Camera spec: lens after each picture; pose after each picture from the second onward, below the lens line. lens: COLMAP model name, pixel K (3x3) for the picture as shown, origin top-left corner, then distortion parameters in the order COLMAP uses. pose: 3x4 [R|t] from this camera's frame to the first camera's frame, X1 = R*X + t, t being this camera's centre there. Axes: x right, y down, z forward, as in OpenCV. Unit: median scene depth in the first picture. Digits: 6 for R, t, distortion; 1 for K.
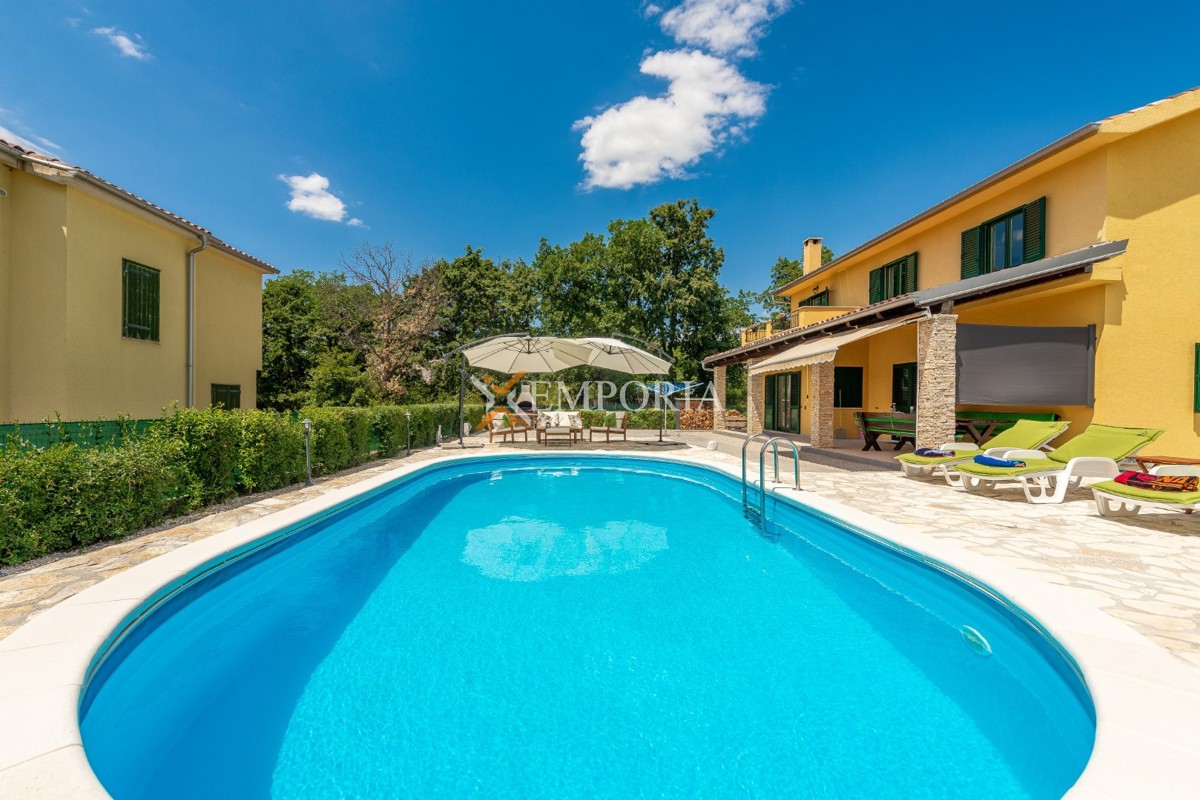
lens RADIAL K [[475.8, 0, 600.0], [0, 475.8, 400.0], [0, 0, 1]] dist [0.010929, -0.000261]
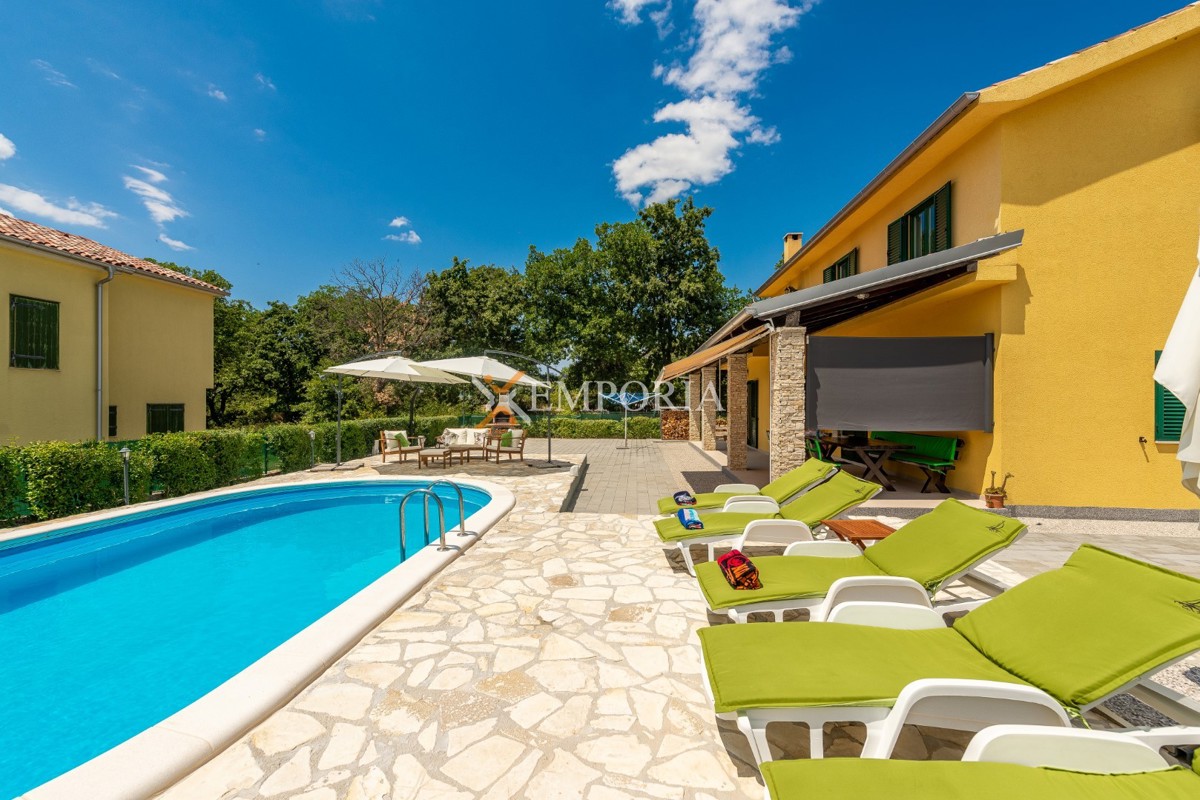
lens RADIAL K [[475.4, 0, 617.3], [0, 475.4, 398.5], [0, 0, 1]] dist [0.013377, 0.000064]
pose [[0.992164, -0.008858, -0.124632, 0.377743], [0.008747, 0.999961, -0.001438, -0.037357], [0.124640, 0.000337, 0.992202, 0.074485]]
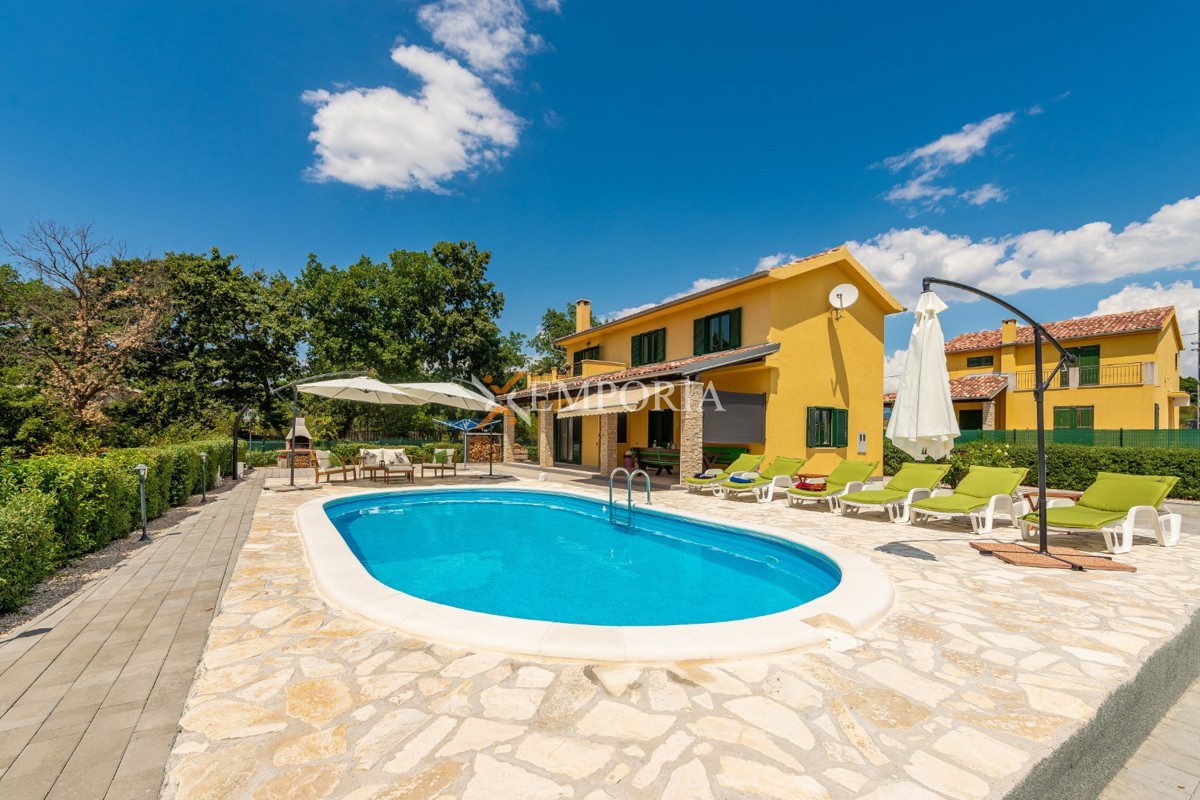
lens RADIAL K [[485.3, 0, 579.7], [0, 485.3, 427.9], [0, 0, 1]] dist [0.013052, -0.000099]
pose [[0.882242, 0.009828, 0.470693, -0.225083], [-0.007842, 0.999950, -0.006180, -0.018646], [-0.470731, 0.001762, 0.882275, -0.113444]]
